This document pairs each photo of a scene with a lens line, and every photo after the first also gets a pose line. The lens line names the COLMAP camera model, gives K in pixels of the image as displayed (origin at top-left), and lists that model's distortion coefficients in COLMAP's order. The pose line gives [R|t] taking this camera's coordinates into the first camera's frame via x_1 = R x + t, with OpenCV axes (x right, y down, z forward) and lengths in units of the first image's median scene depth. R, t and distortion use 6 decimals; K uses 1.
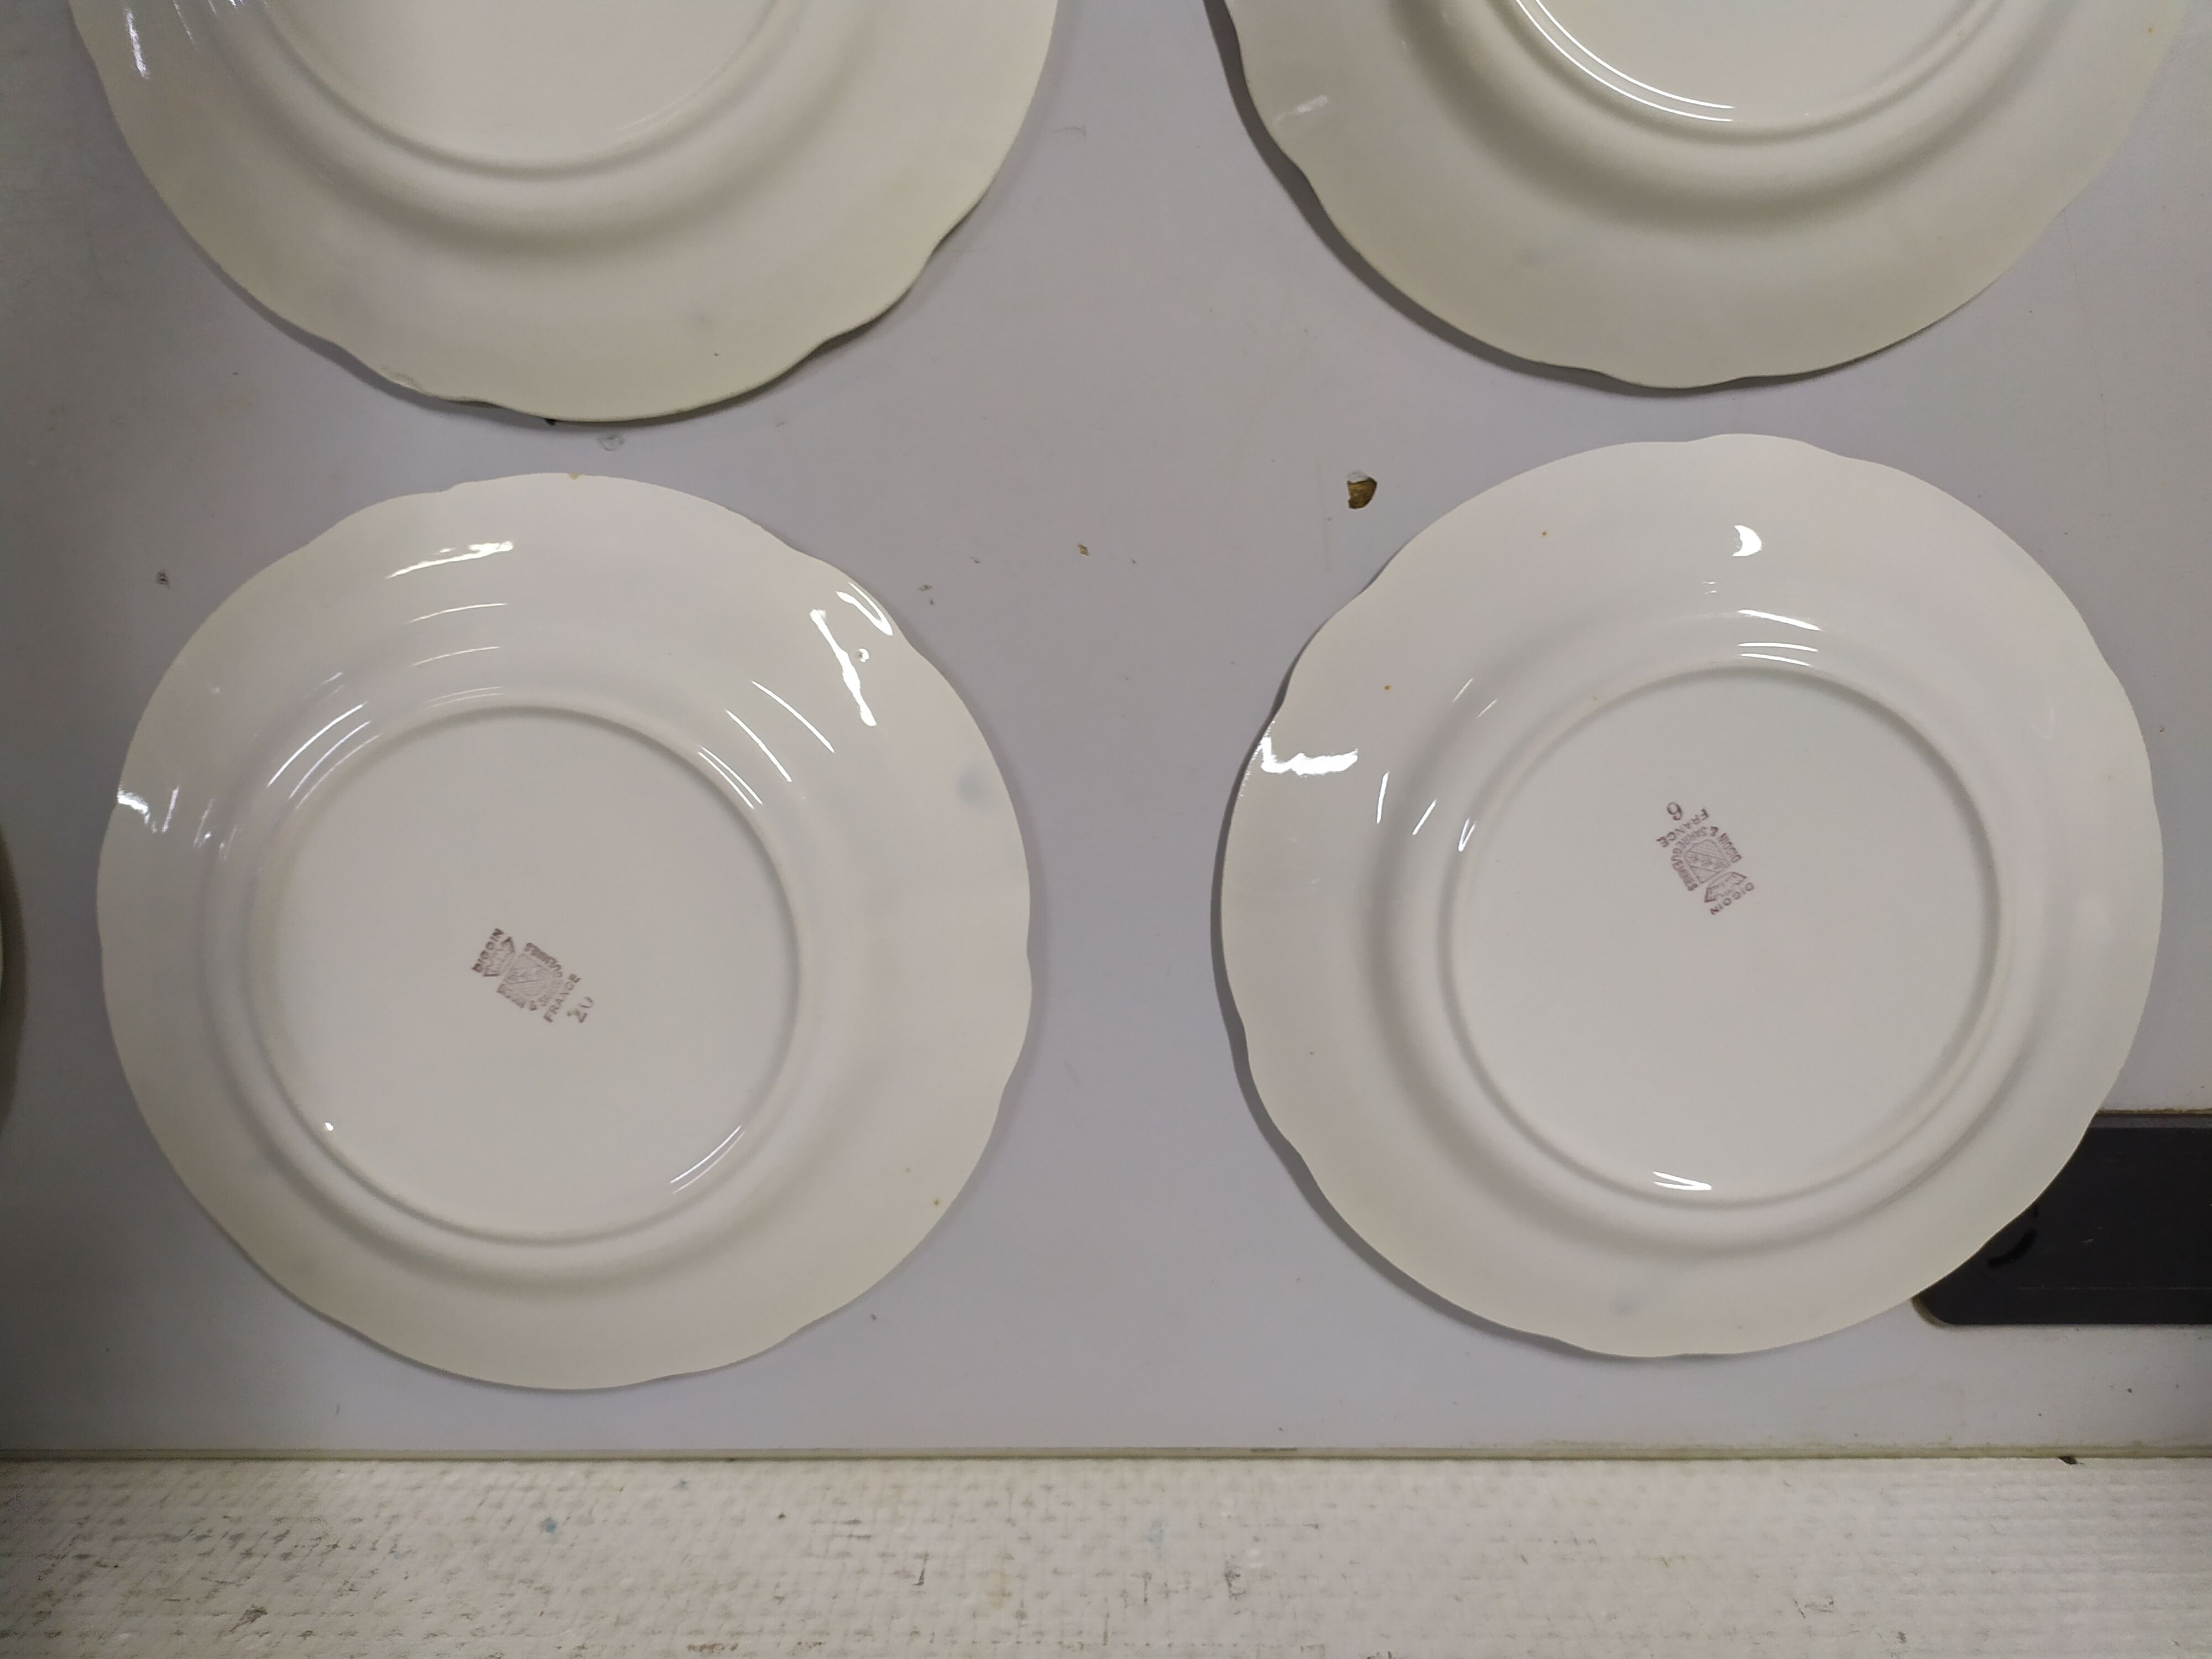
lens RADIAL K [[1754.9, 0, 1096.7], [0, 1754.9, 836.7], [0, 0, 1]] dist [0.037281, -0.061302]
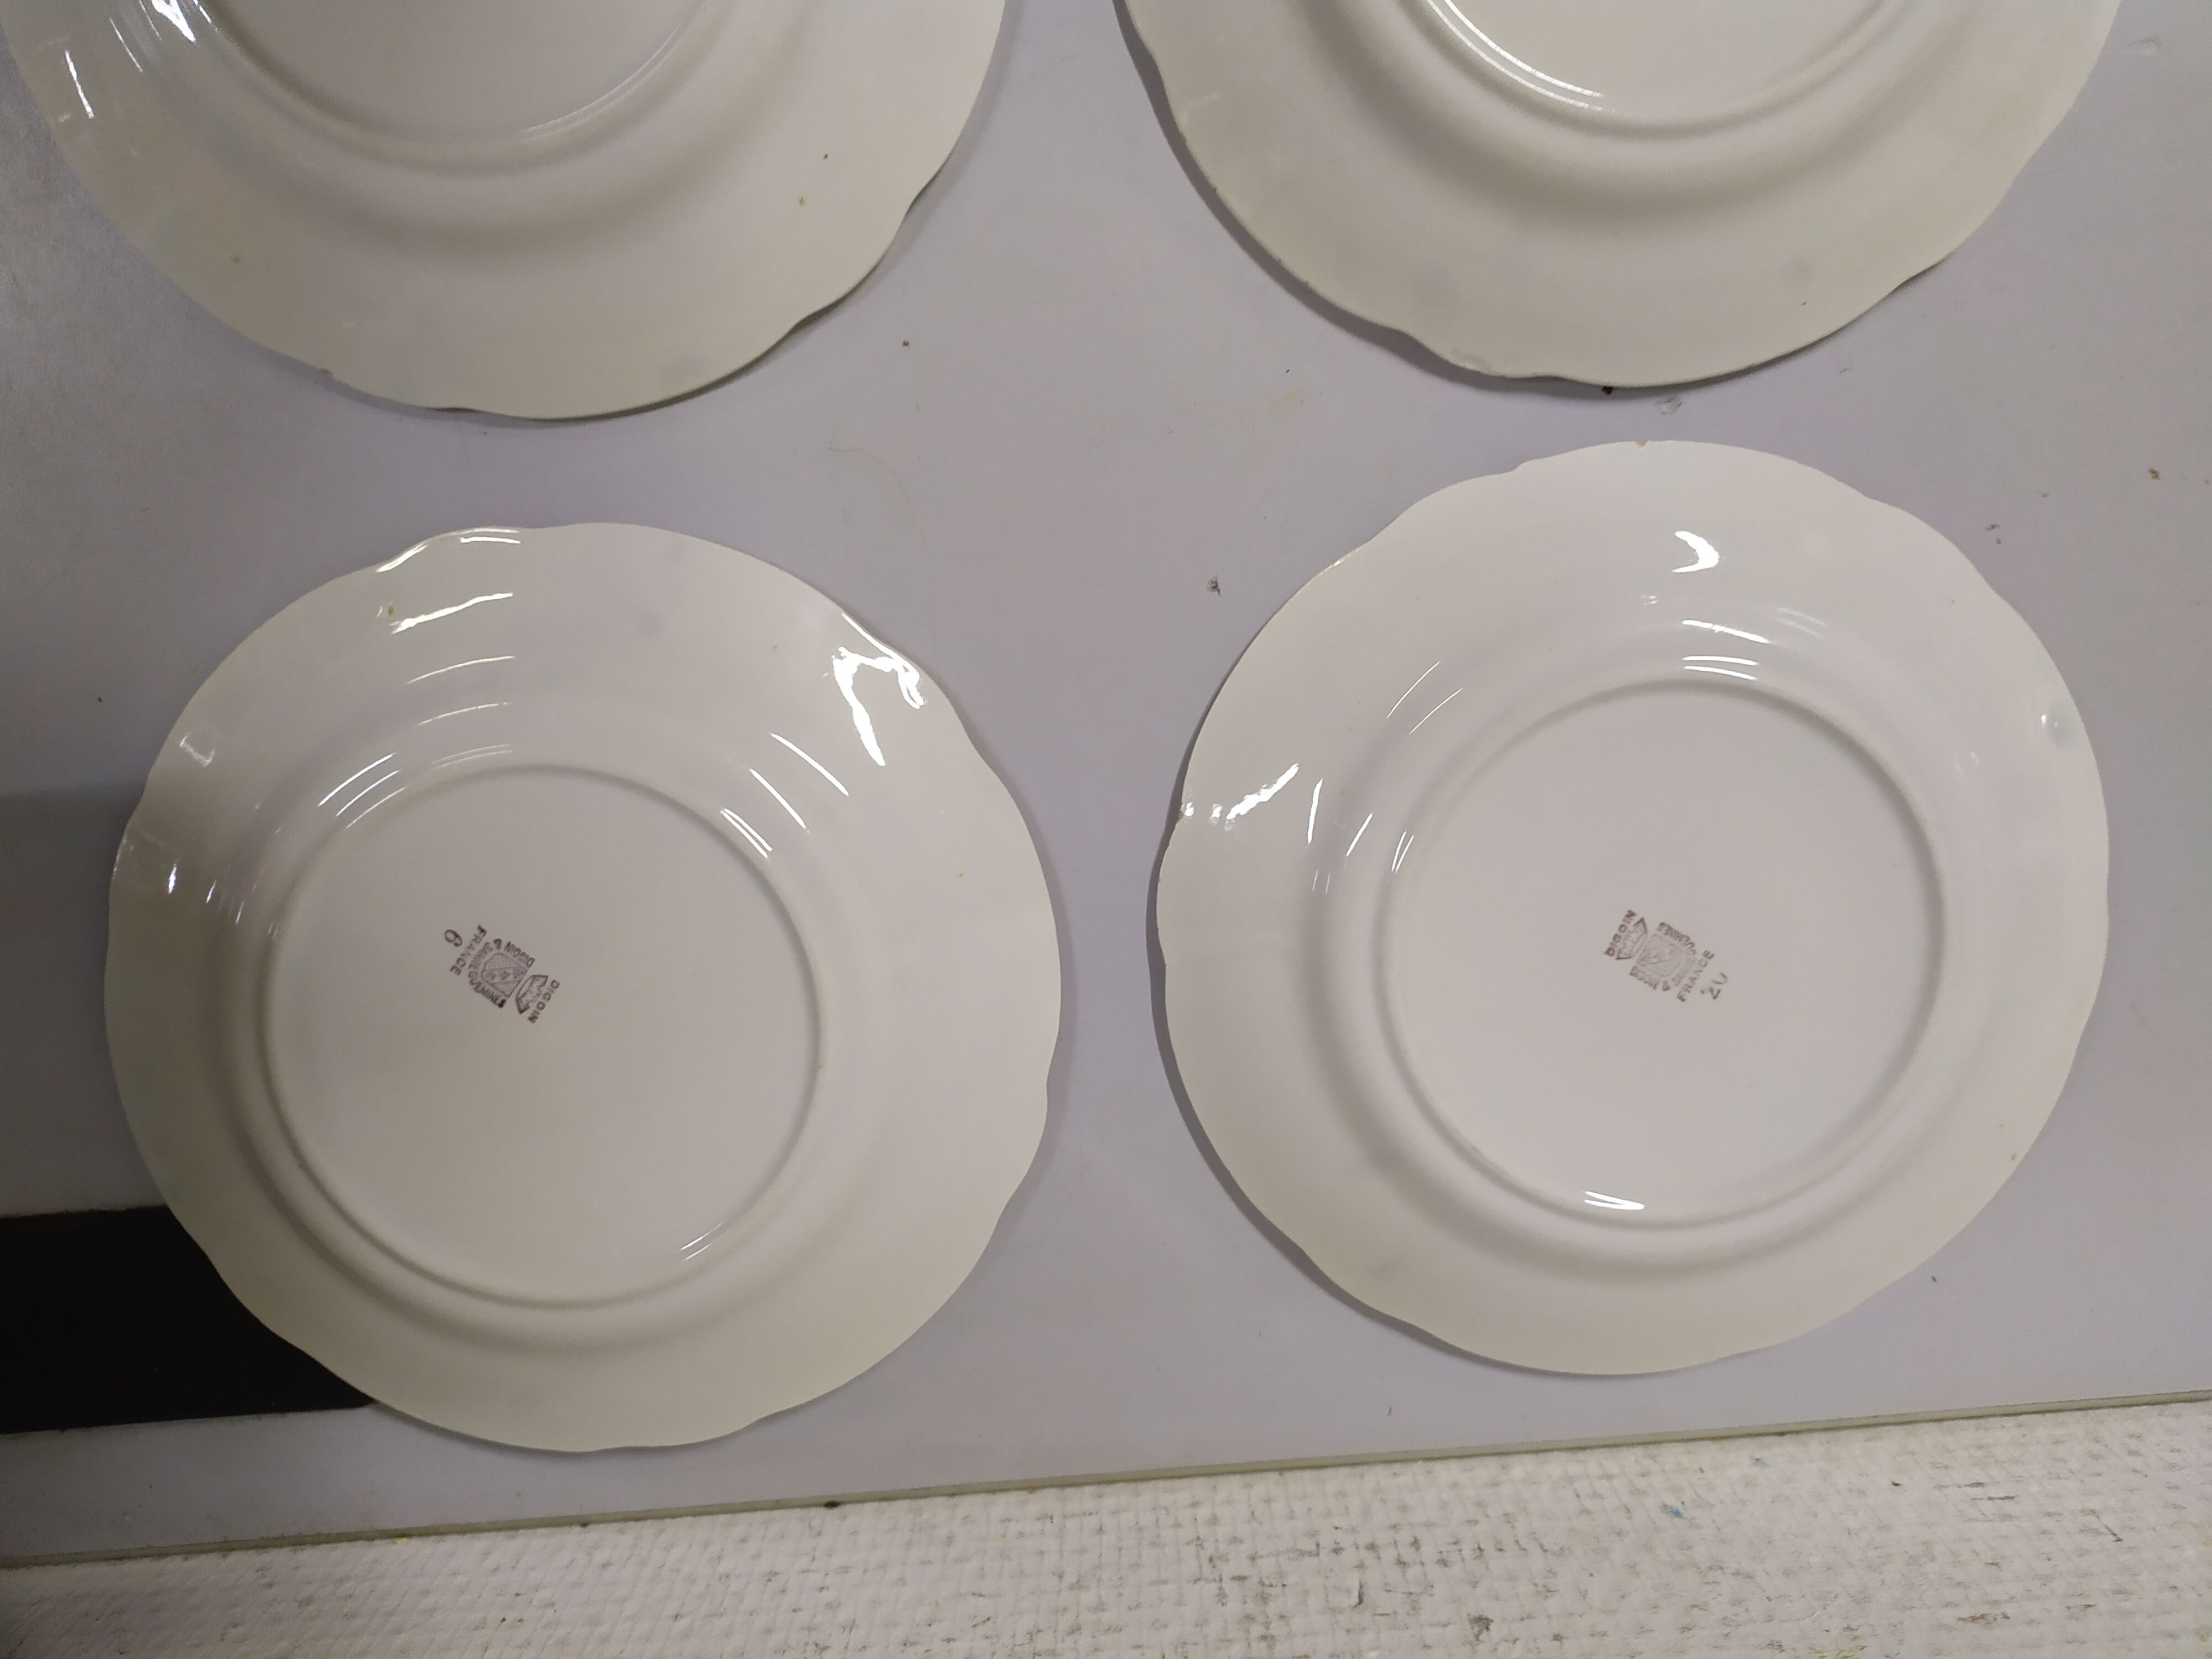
lens RADIAL K [[1767.1, 0, 1099.1], [0, 1767.1, 819.7], [0, 0, 1]] dist [0.062782, -0.088607]
pose [[0.996528, -0.082022, -0.014298, -0.613266], [0.082184, 0.996555, 0.011160, -0.033408], [0.013333, -0.012297, 0.999835, 0.006432]]
